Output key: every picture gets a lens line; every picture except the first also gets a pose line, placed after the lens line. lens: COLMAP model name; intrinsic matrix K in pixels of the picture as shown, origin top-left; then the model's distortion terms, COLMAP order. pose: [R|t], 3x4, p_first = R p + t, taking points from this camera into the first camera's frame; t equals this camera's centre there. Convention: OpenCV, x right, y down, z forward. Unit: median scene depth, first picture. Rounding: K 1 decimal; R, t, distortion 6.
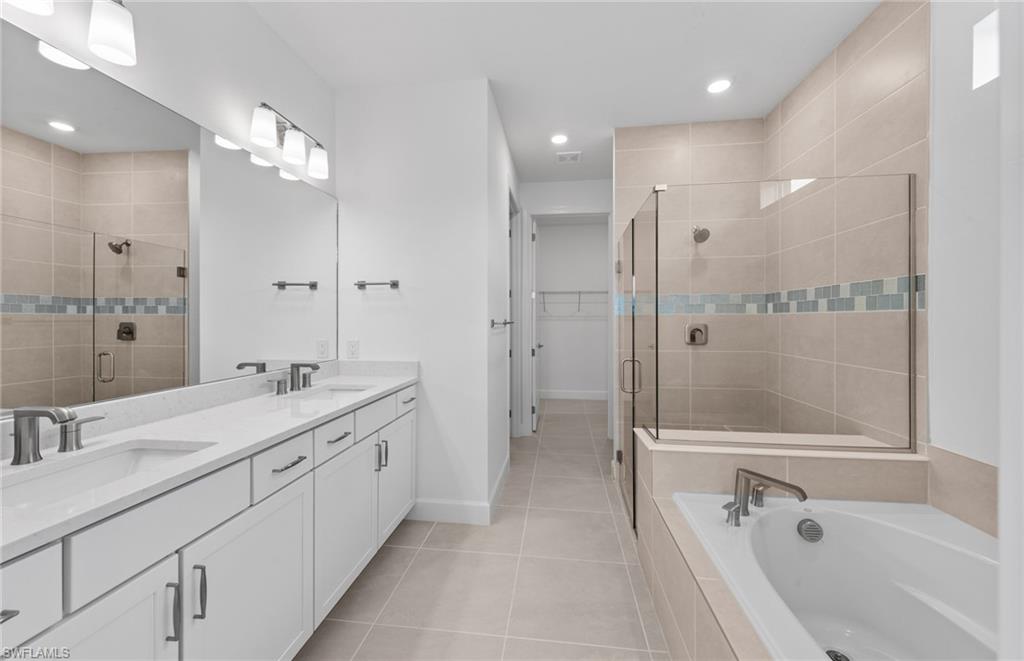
lens RADIAL K [[406.3, 0, 509.9], [0, 406.3, 324.8], [0, 0, 1]] dist [0.006177, -0.001651]
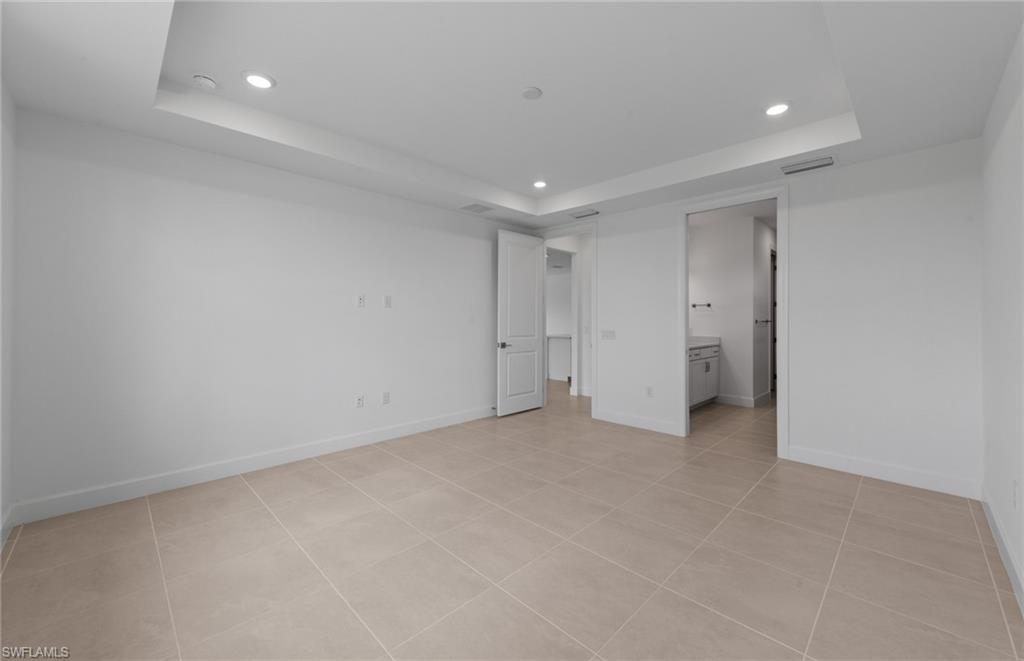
lens RADIAL K [[406.3, 0, 510.2], [0, 406.3, 322.7], [0, 0, 1]] dist [0.006177, -0.001651]
pose [[0.788531, 0.005621, -0.614969, 0.291631], [-0.003339, 0.999983, 0.004859, -0.002981], [0.614986, -0.001778, 0.788536, -1.739405]]
